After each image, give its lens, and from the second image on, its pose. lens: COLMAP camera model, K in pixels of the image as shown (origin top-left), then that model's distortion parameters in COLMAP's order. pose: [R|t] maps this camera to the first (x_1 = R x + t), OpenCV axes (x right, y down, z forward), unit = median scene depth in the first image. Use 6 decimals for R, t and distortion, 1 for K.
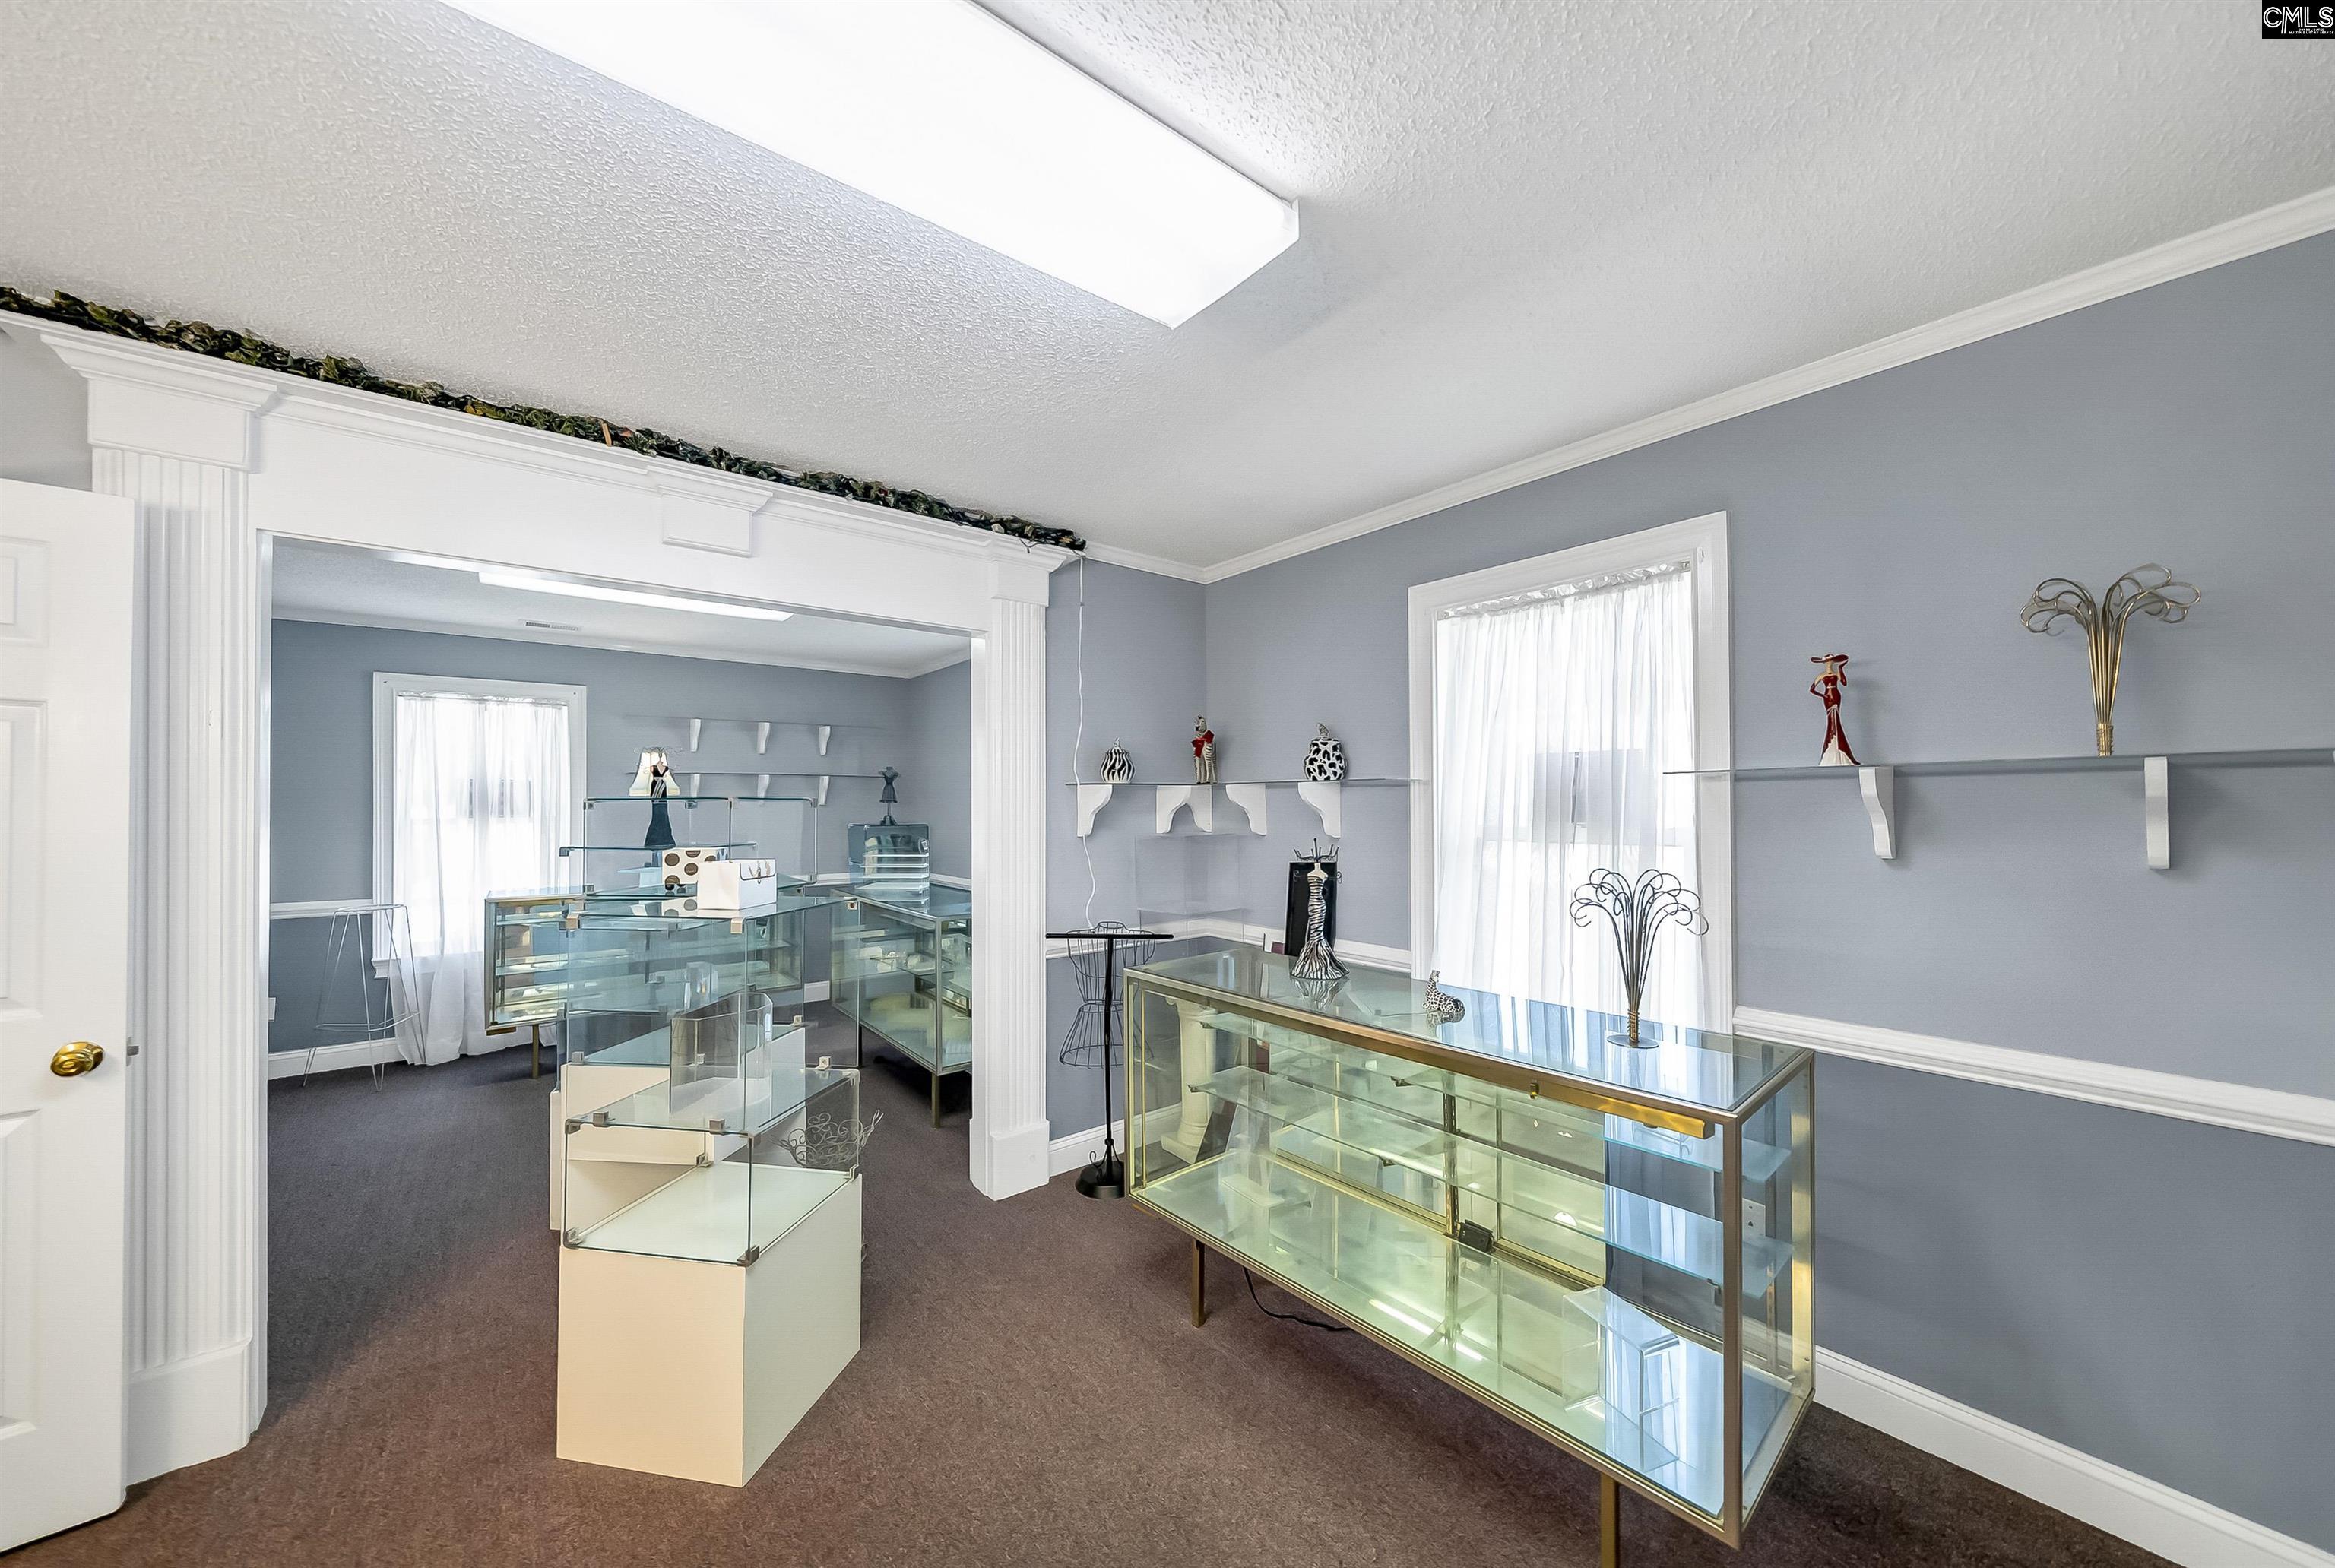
lens RADIAL K [[810.6, 0, 1164.7], [0, 810.6, 791.1], [0, 0, 1]] dist [-0.003970, 0.000359]
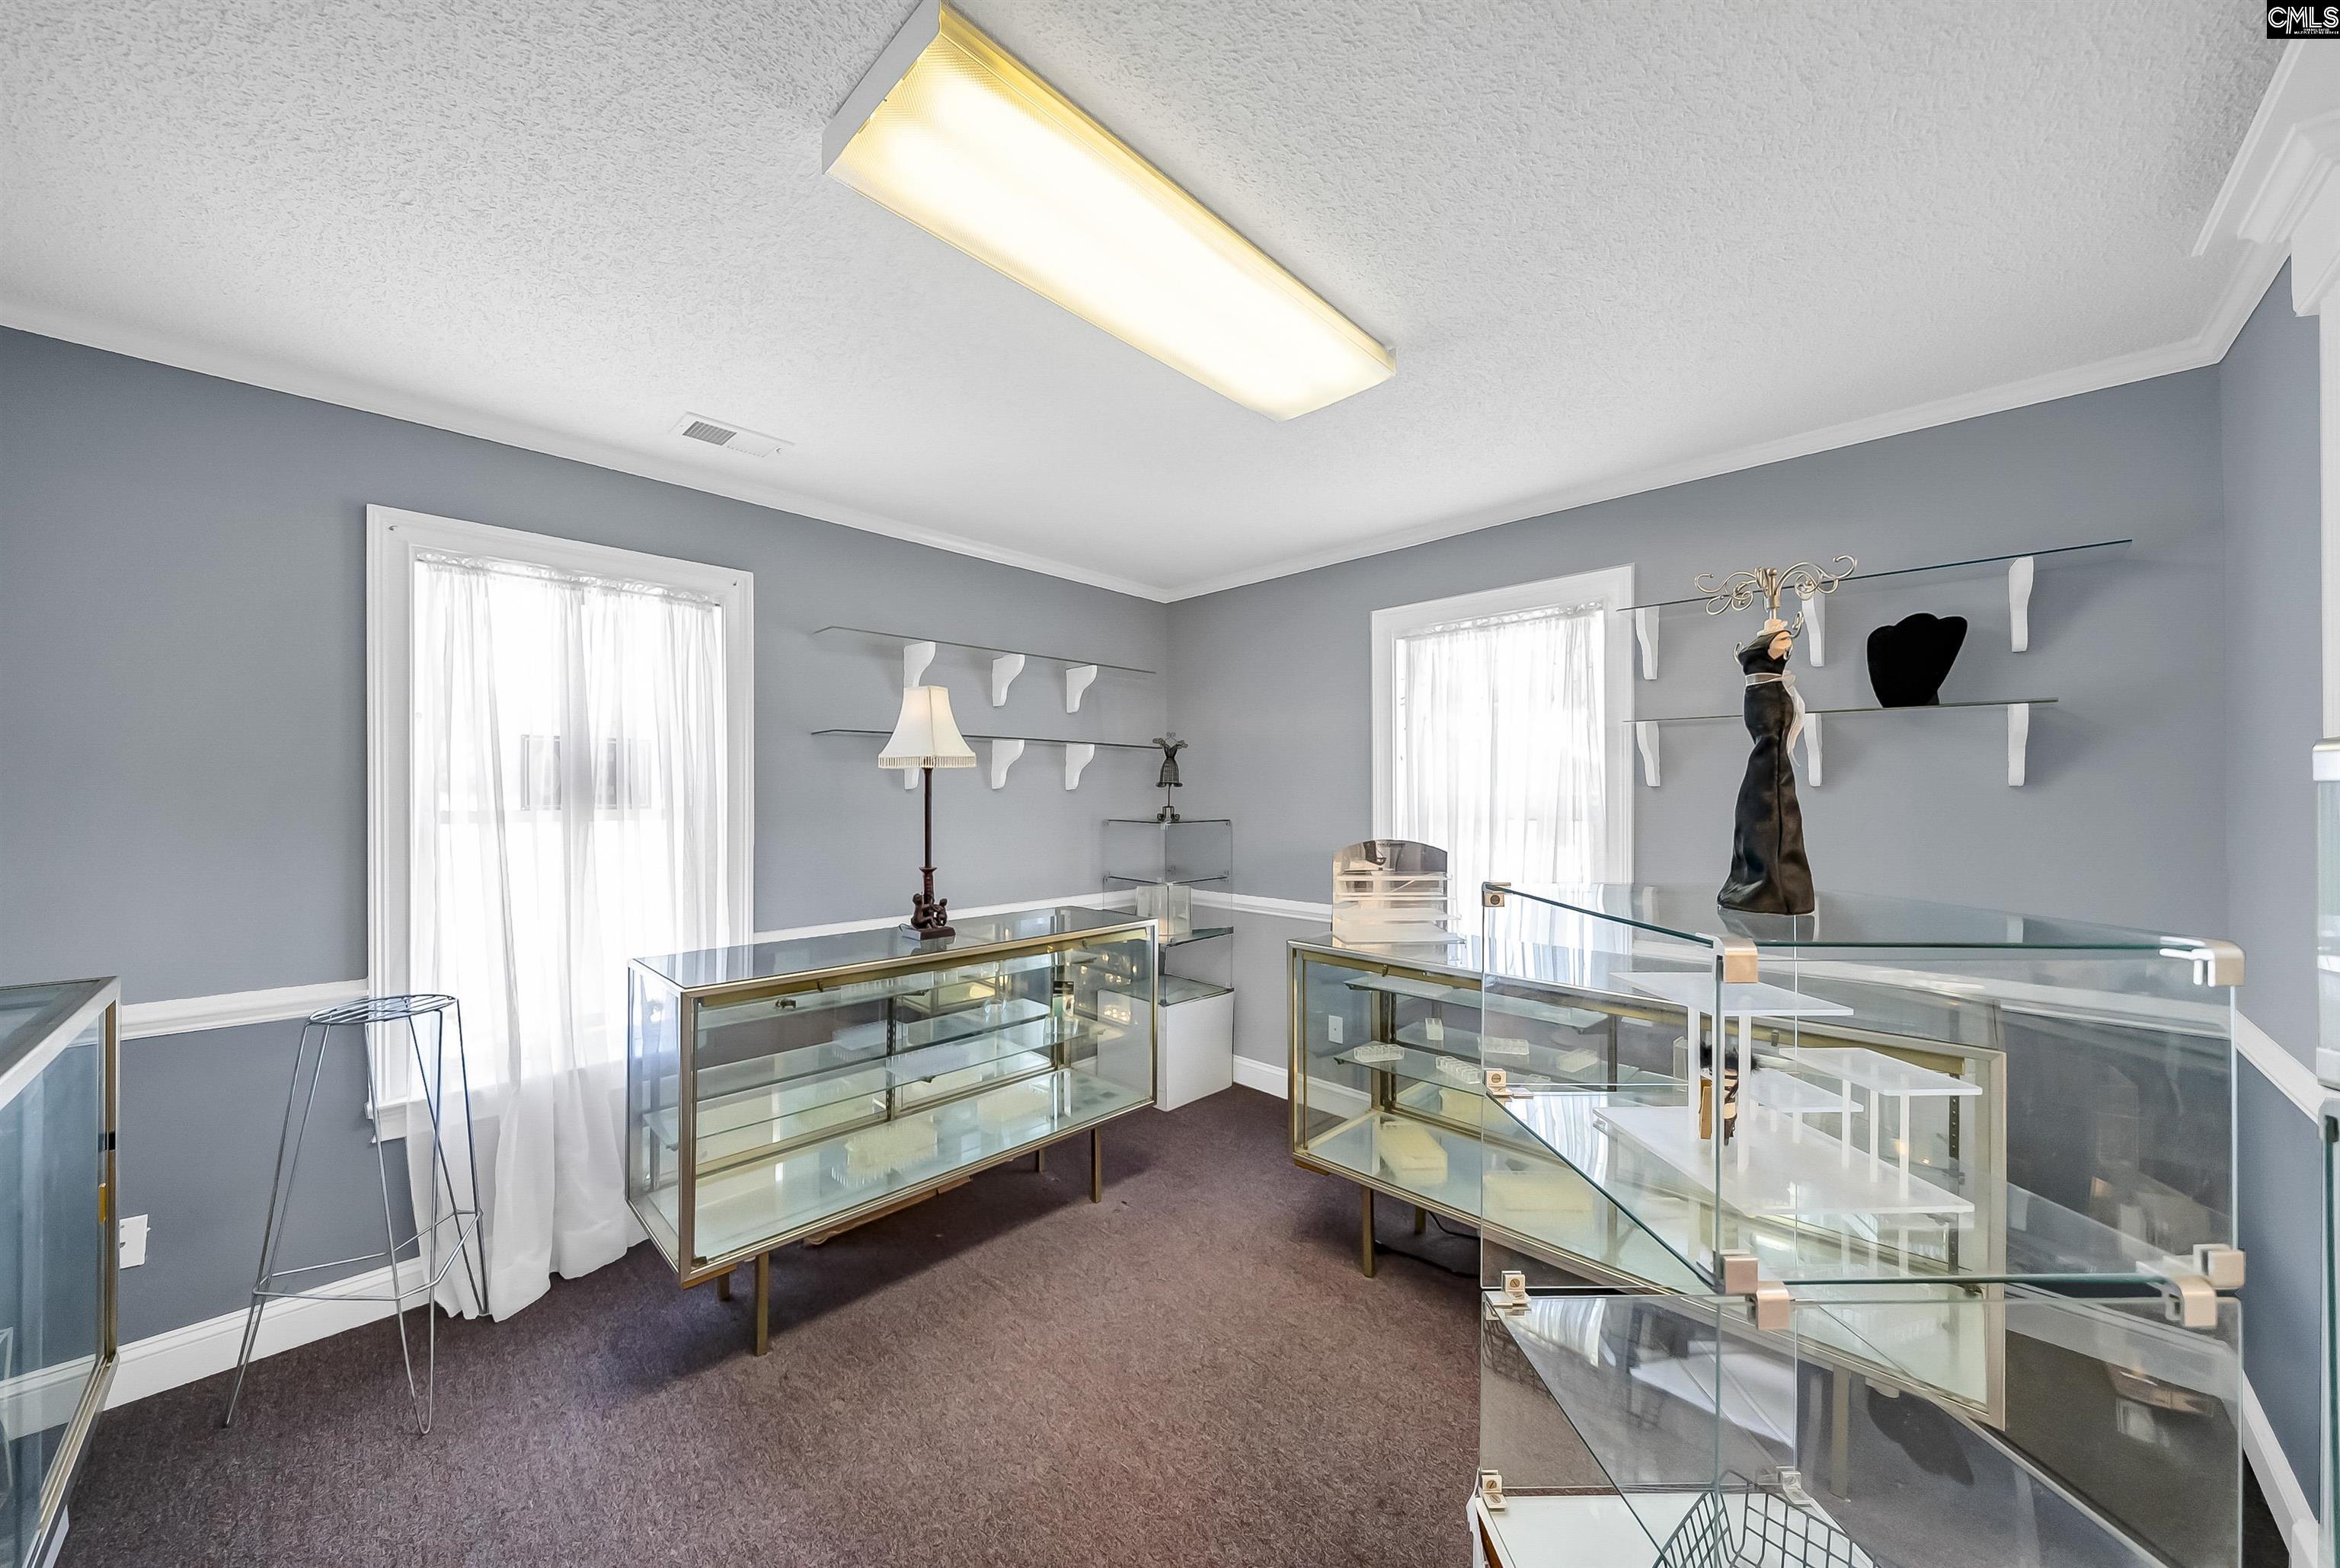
lens RADIAL K [[812.3, 0, 1171.4], [0, 812.3, 793.1], [0, 0, 1]] dist [-0.003970, 0.000359]
pose [[0.994917, 0.000784, 0.100694, -0.516027], [-0.001803, 0.999948, 0.010031, 0.016494], [-0.100681, -0.010161, 0.994867, 0.441729]]
